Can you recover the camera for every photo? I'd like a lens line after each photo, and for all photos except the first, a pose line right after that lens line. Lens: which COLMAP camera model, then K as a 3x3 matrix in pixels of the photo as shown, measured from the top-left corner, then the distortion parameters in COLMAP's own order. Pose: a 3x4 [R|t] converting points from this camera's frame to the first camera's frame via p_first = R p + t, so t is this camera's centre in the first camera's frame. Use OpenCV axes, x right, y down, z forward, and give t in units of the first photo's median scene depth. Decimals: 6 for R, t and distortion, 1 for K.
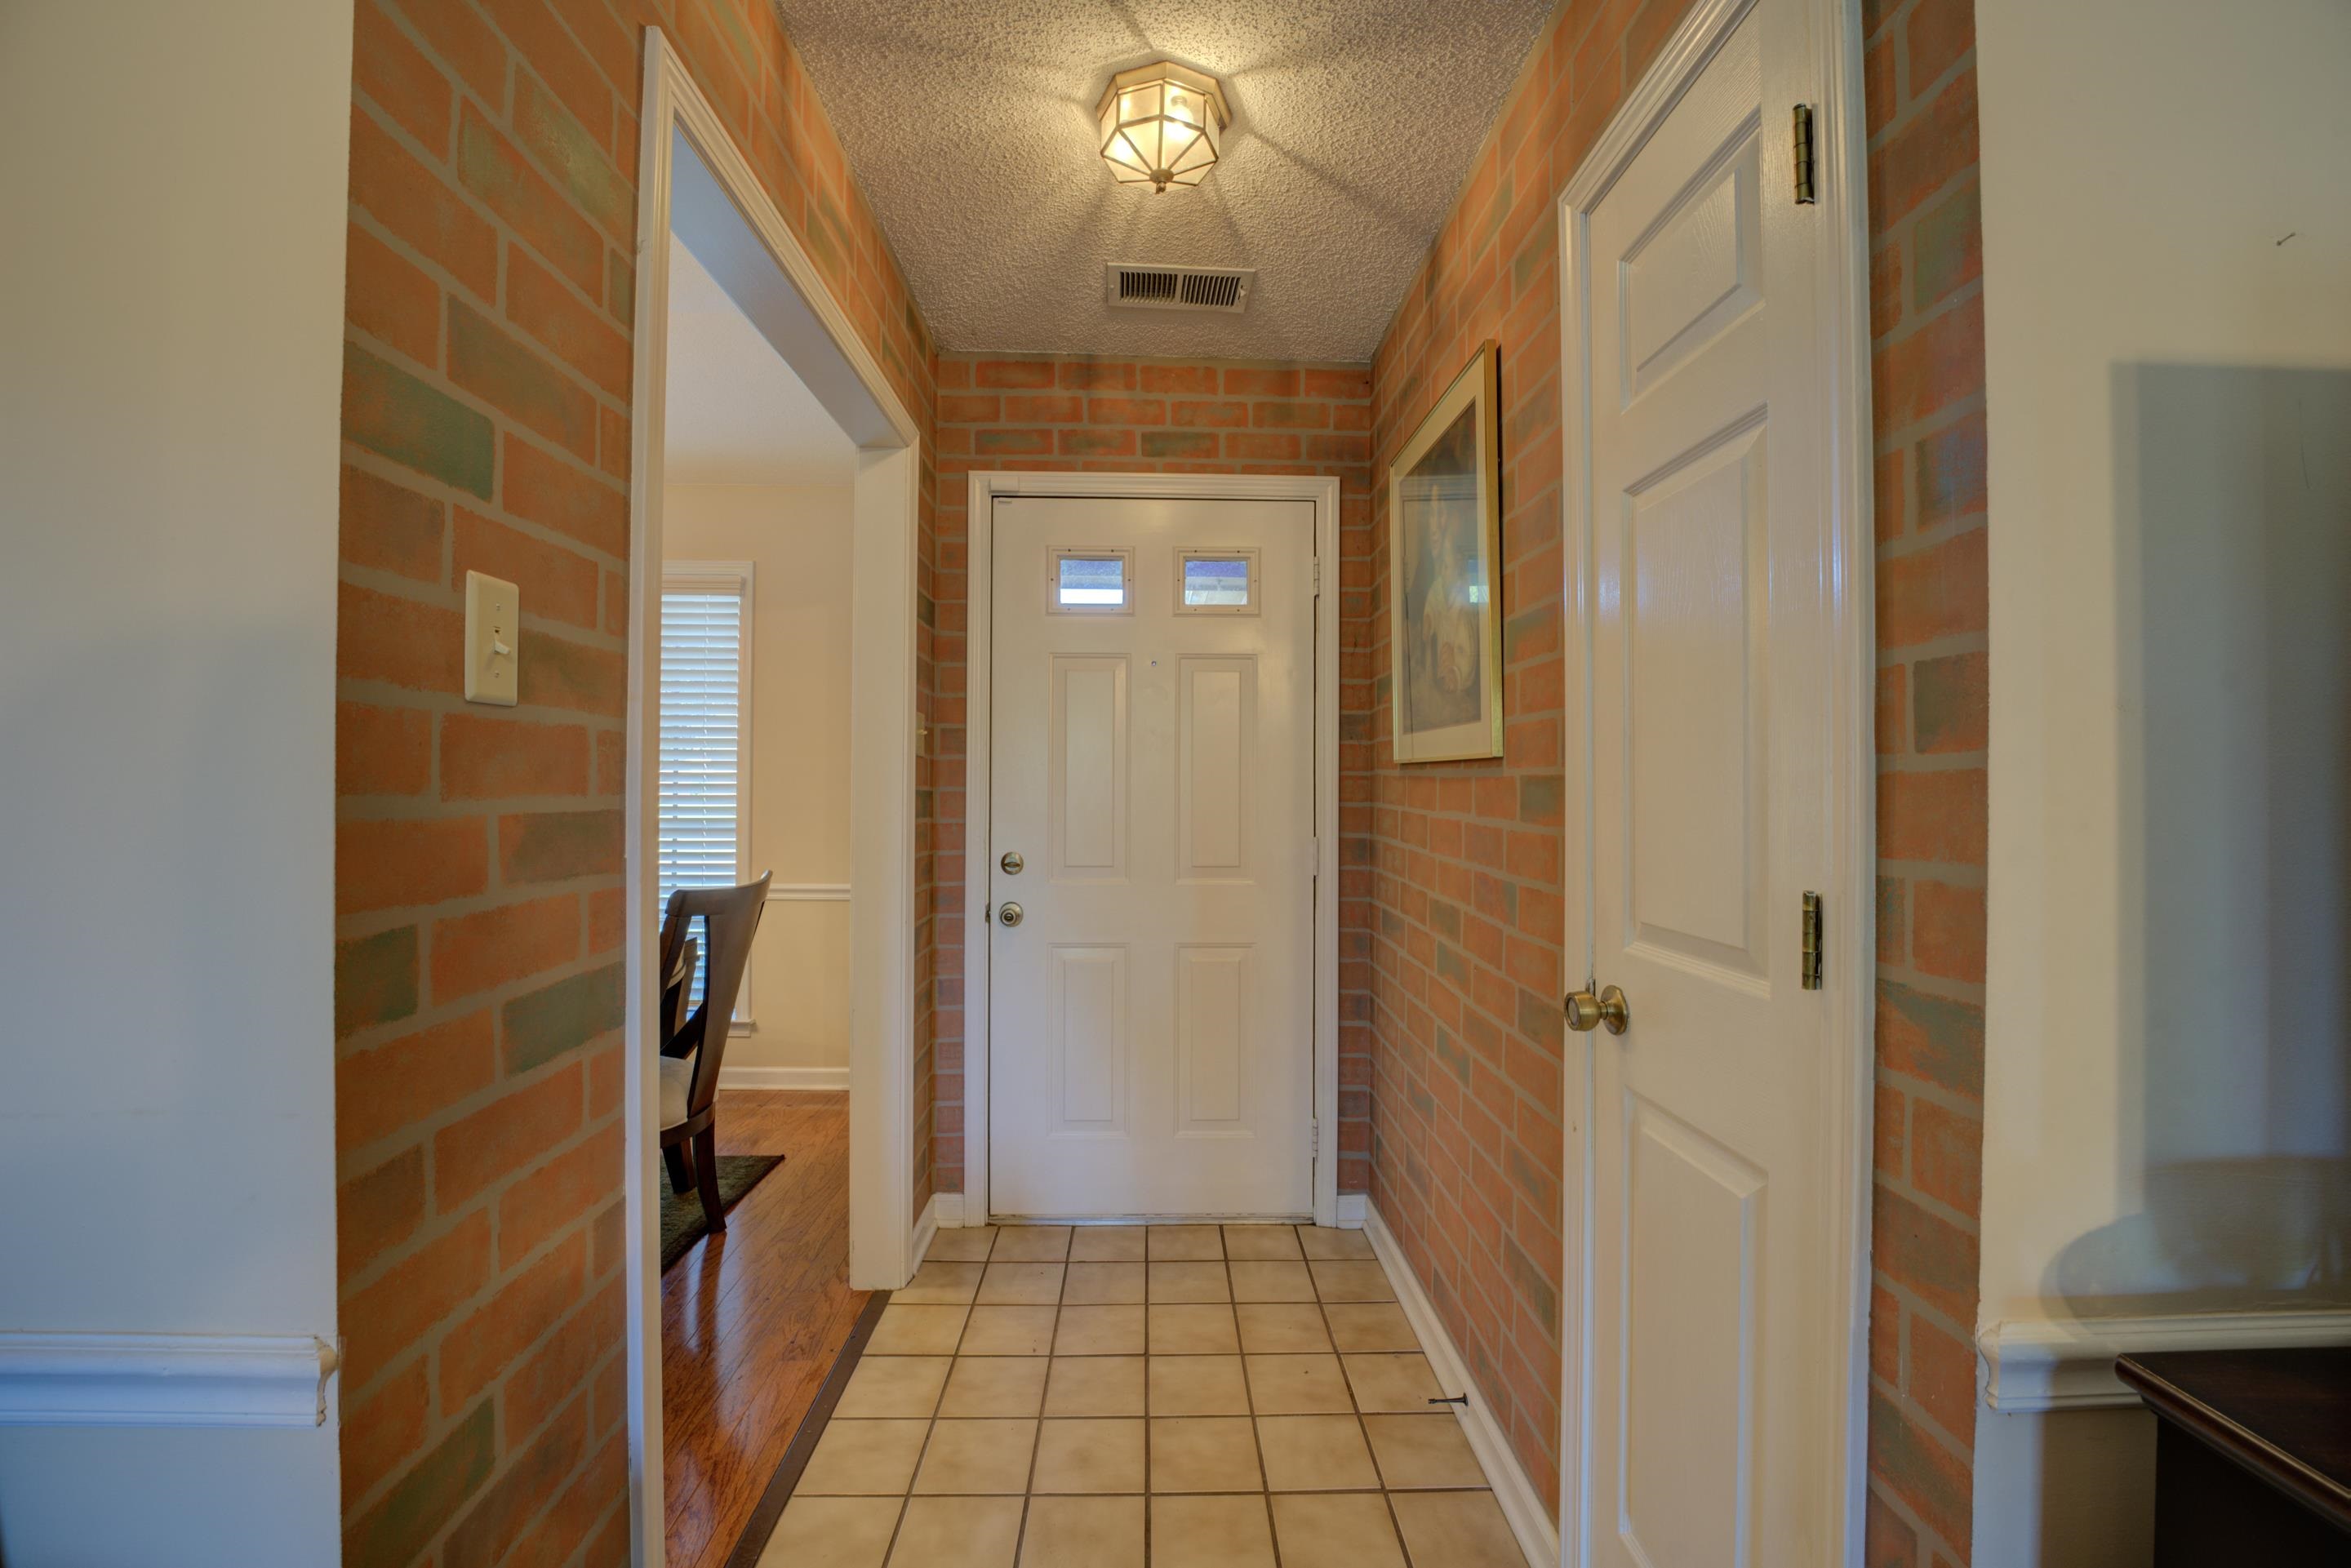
lens RADIAL K [[956.8, 0, 1175.7], [0, 956.8, 781.8], [0, 0, 1]] dist [-0.028971, 0.002005]
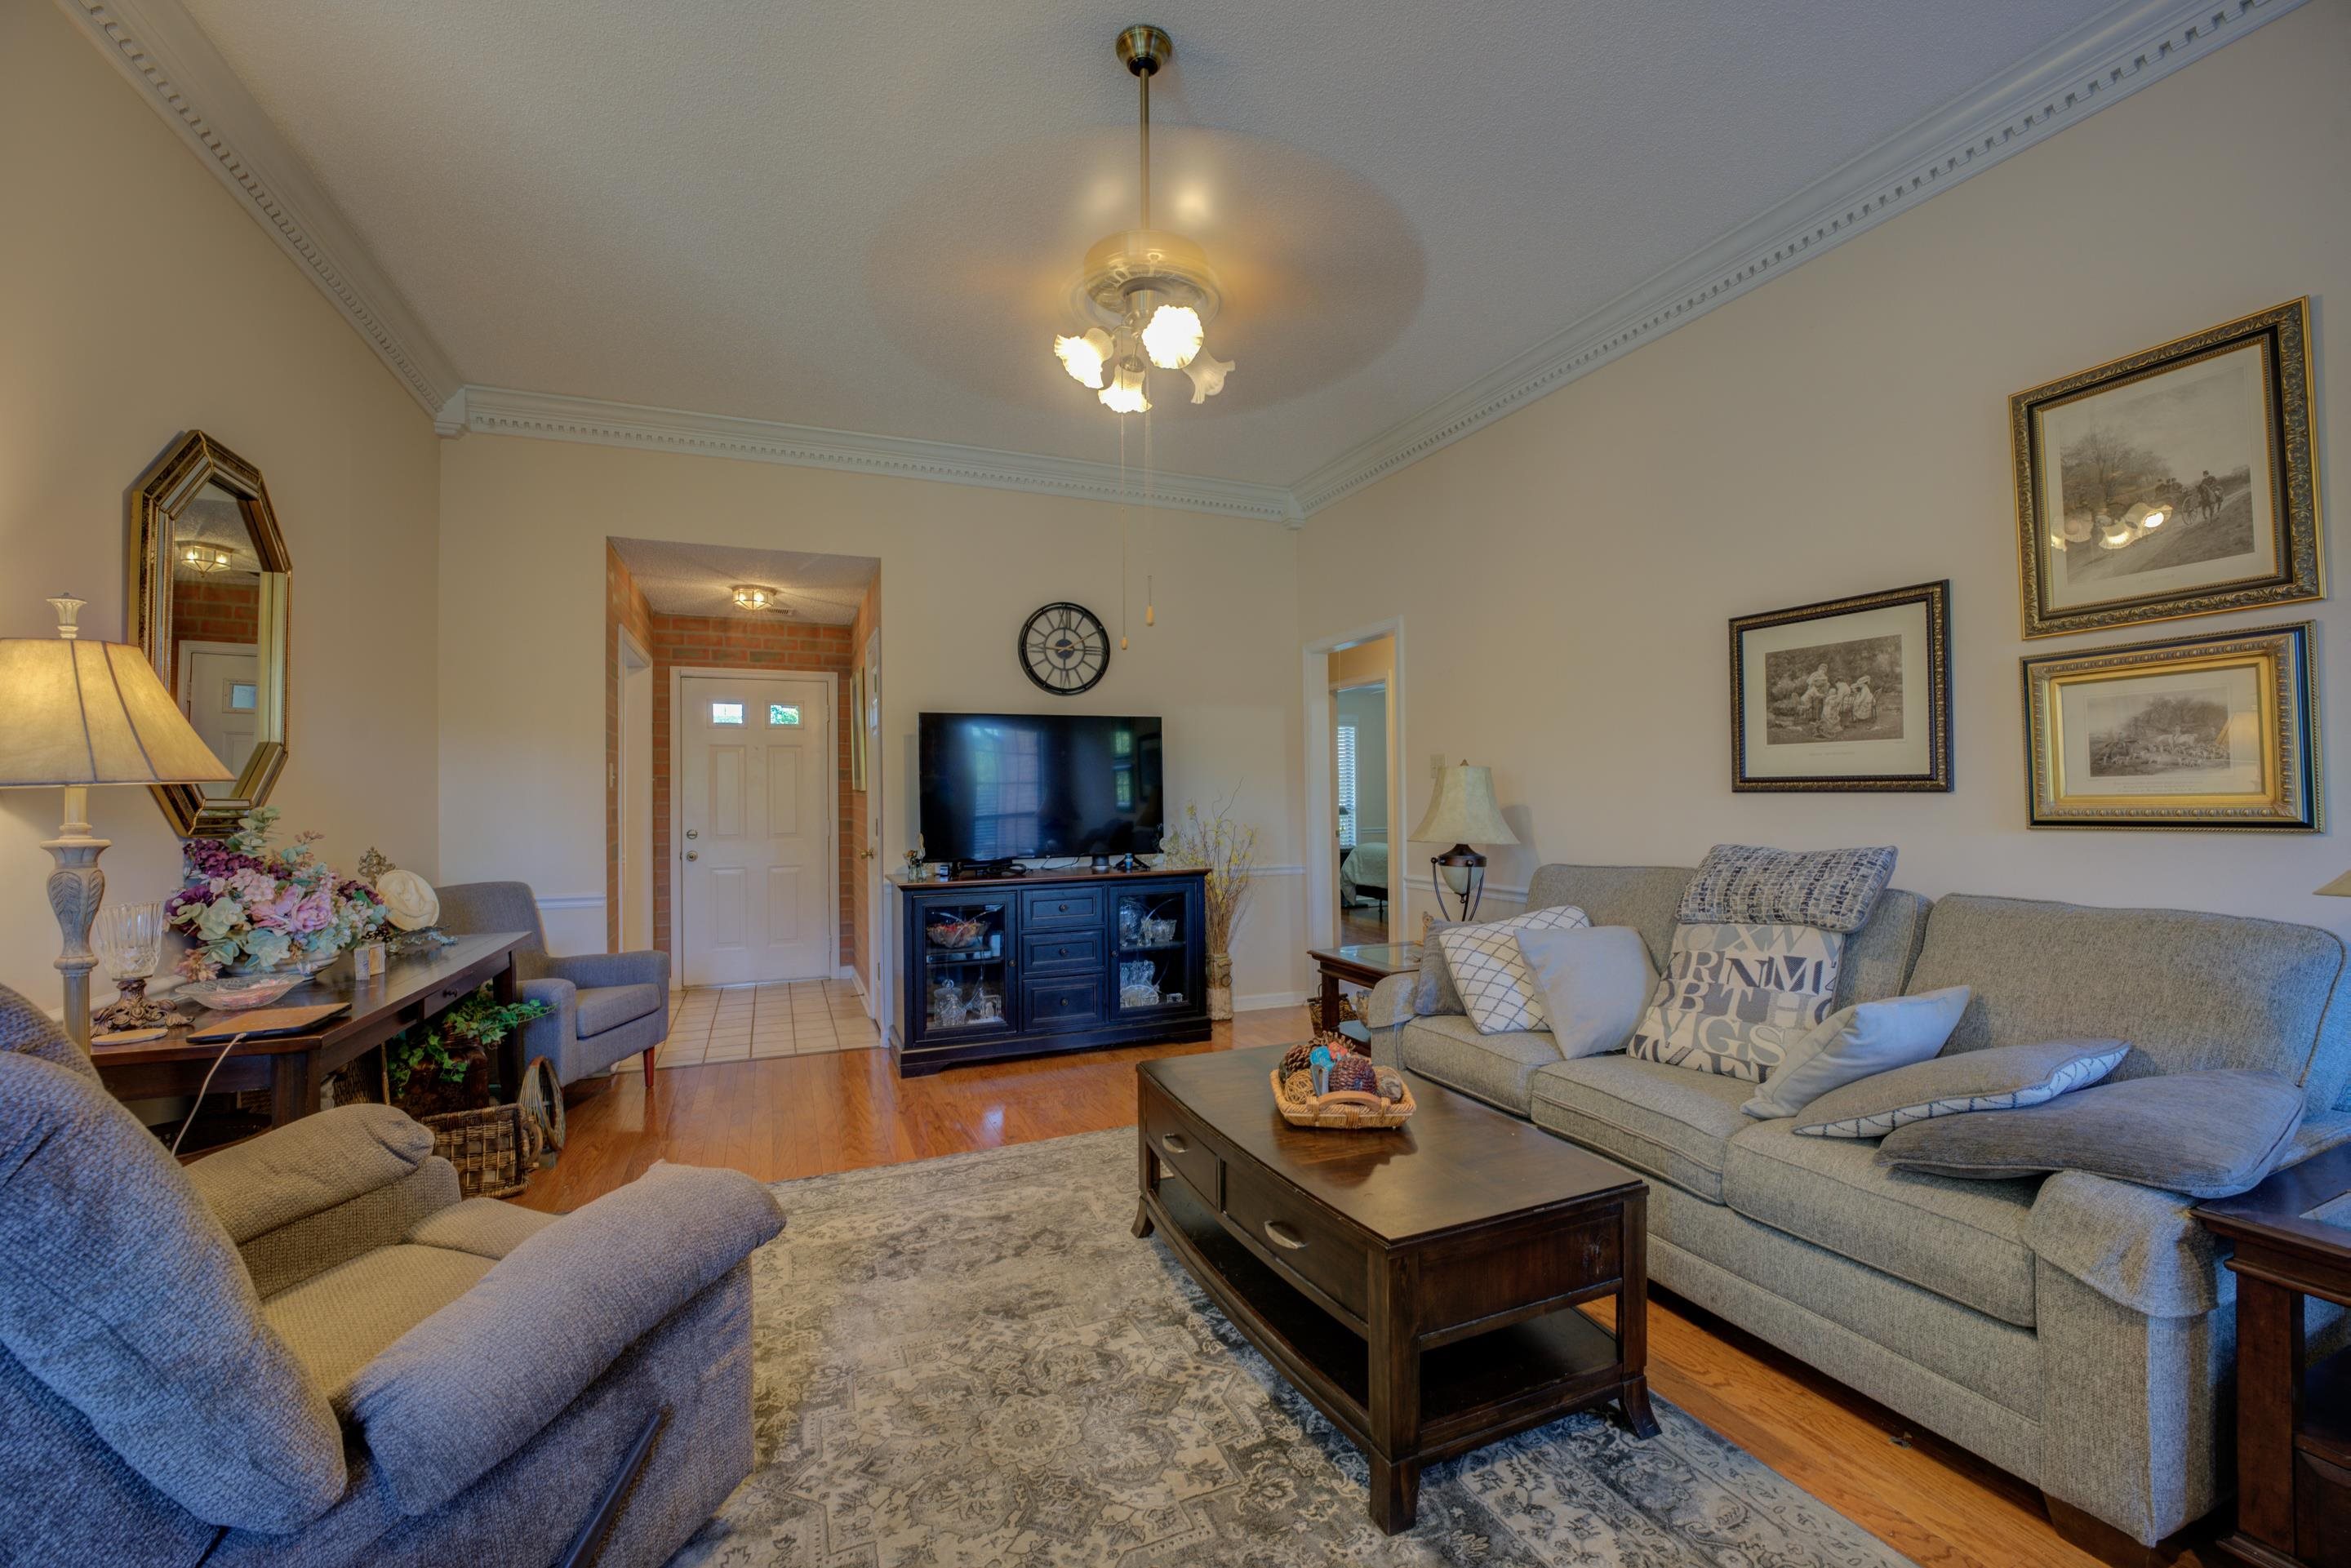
lens RADIAL K [[956.8, 0, 1167.3], [0, 956.8, 782.8], [0, 0, 1]] dist [-0.028971, 0.002005]
pose [[0.935323, -0.010563, 0.353638, 0.095364], [0.014358, 0.999864, -0.008110, -0.005118], [-0.353504, 0.012663, 0.935347, -1.578701]]
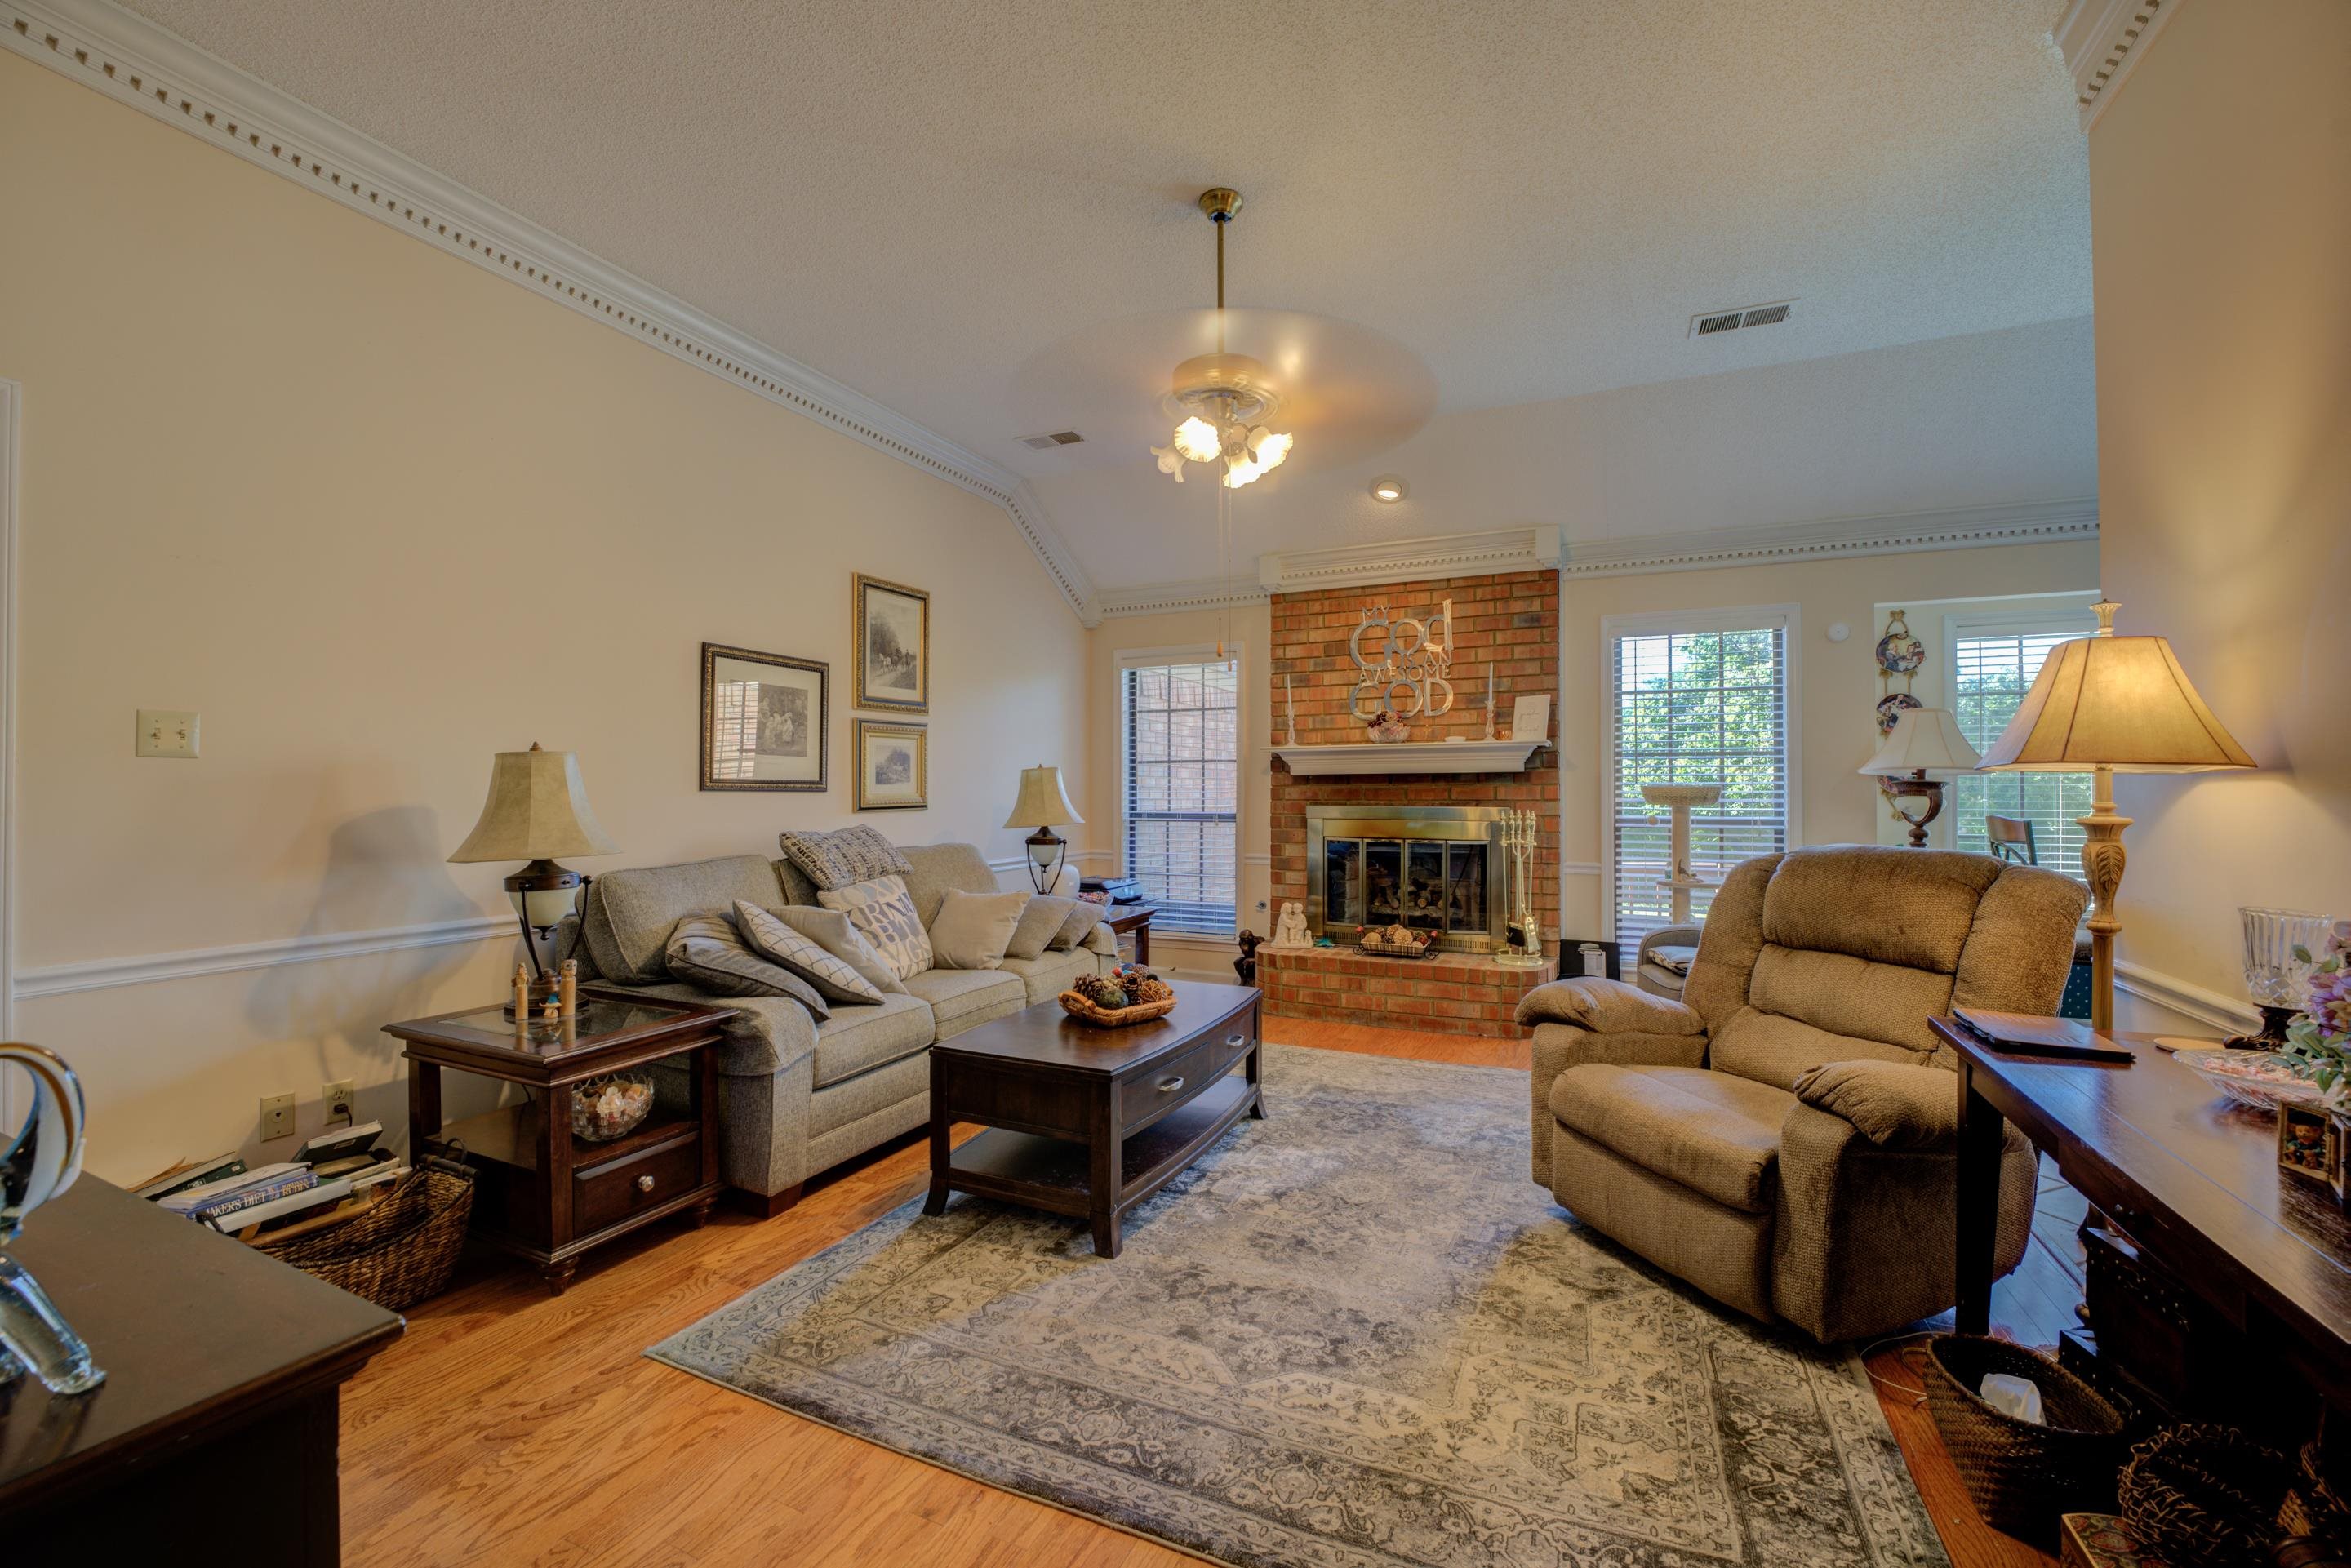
lens RADIAL K [[956.8, 0, 1163.9], [0, 956.8, 782.9], [0, 0, 1]] dist [-0.028971, 0.002005]
pose [[-0.891458, -0.003476, 0.453090, -0.379516], [-0.008391, 0.999926, -0.008838, 0.018508], [-0.453026, -0.011680, -0.891421, 4.080709]]
